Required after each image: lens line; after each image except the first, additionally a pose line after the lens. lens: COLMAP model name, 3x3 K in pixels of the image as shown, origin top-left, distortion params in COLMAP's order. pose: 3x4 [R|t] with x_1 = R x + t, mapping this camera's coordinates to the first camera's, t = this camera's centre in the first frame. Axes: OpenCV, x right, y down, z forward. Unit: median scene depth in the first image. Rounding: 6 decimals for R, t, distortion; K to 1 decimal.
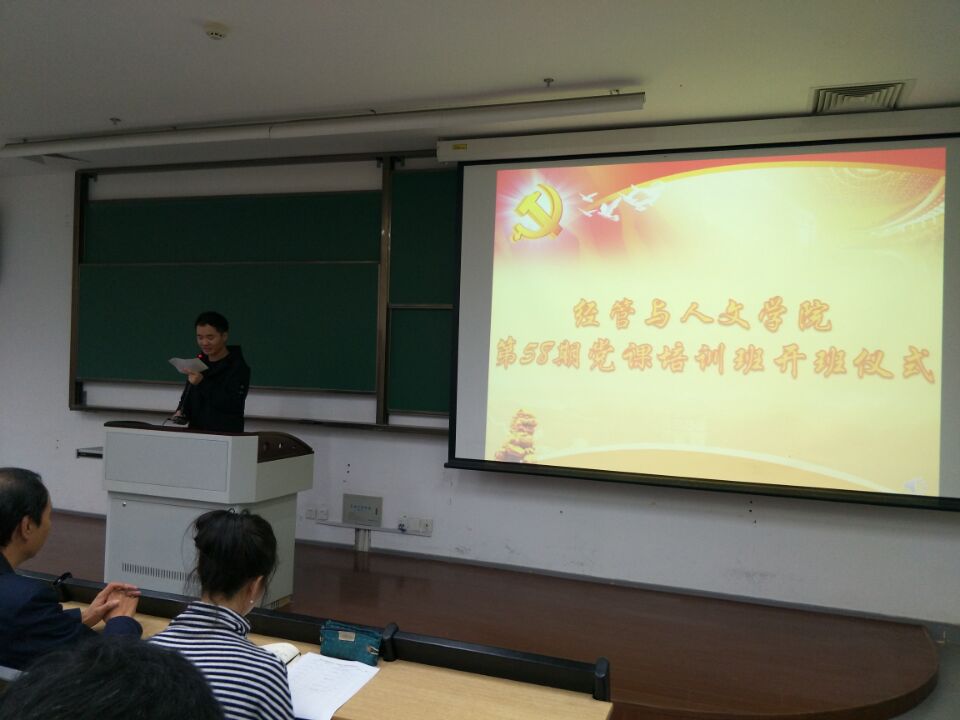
lens RADIAL K [[760.1, 0, 480.0], [0, 760.1, 360.0], [0, 0, 1]] dist [0.171720, -0.328292]
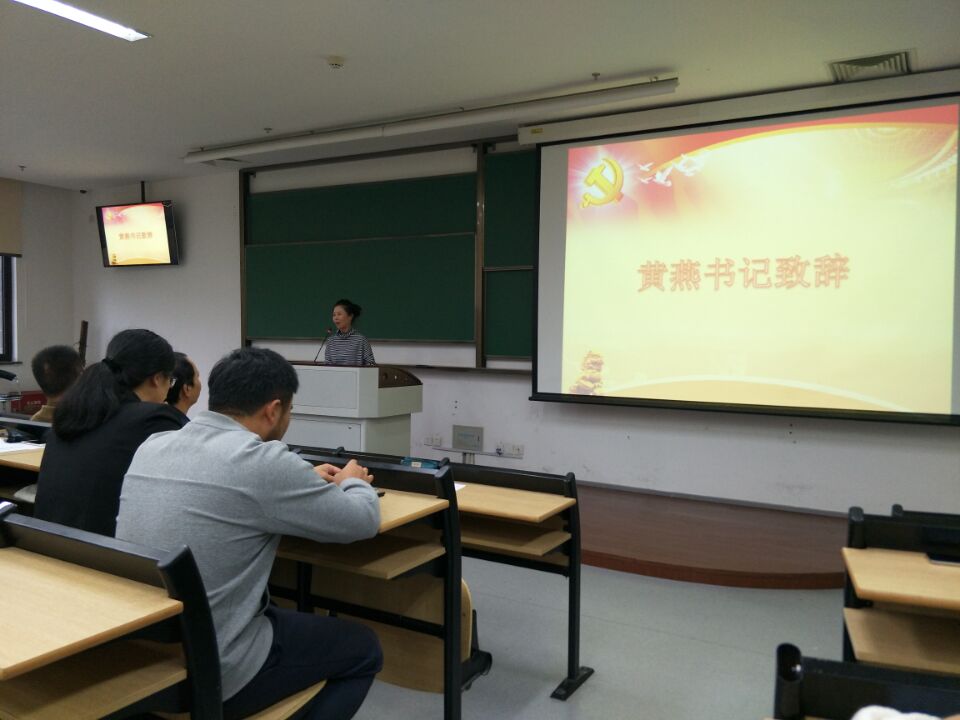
lens RADIAL K [[770.9, 0, 480.0], [0, 770.9, 360.0], [0, 0, 1]] dist [0.142426, -0.233770]
pose [[0.983238, -0.014888, -0.181717, 0.103928], [0.020179, 0.999424, 0.027300, 0.043625], [0.181206, -0.030509, 0.982972, -0.220245]]
